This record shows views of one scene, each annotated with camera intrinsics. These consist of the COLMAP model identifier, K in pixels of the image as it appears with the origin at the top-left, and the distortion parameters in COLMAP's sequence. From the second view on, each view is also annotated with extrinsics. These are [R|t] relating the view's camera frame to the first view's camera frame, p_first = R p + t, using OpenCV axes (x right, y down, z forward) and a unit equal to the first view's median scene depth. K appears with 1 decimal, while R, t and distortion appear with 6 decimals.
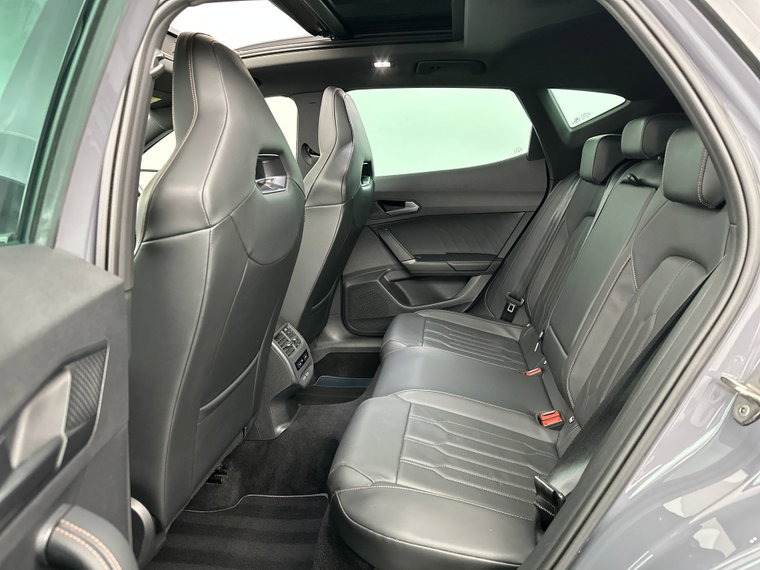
lens RADIAL K [[532.6, 0, 377.8], [0, 532.6, 283.1], [0, 0, 1]] dist [0.110821, -0.178912]
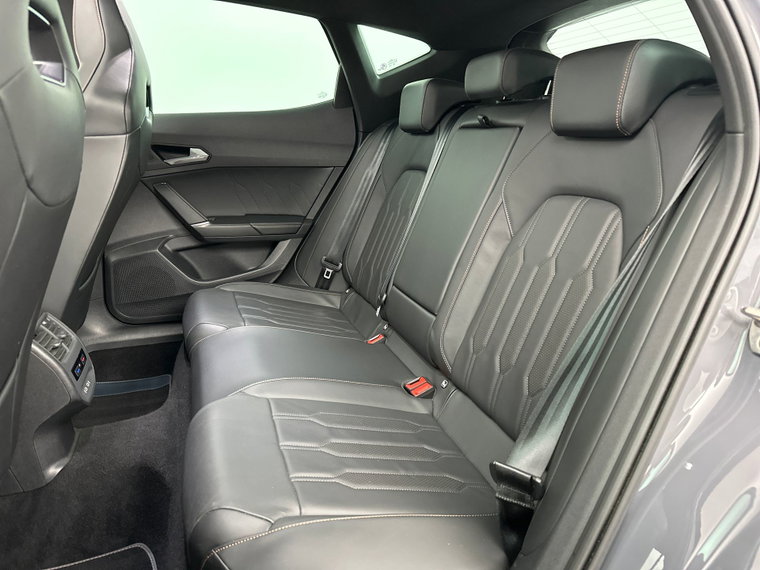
lens RADIAL K [[532.6, 0, 377.8], [0, 532.6, 283.1], [0, 0, 1]] dist [0.110821, -0.178912]
pose [[0.880428, -0.069846, 0.469008, -0.099037], [0.051766, 0.997338, 0.051349, 0.020582], [-0.471346, -0.020930, 0.881700, 0.176452]]
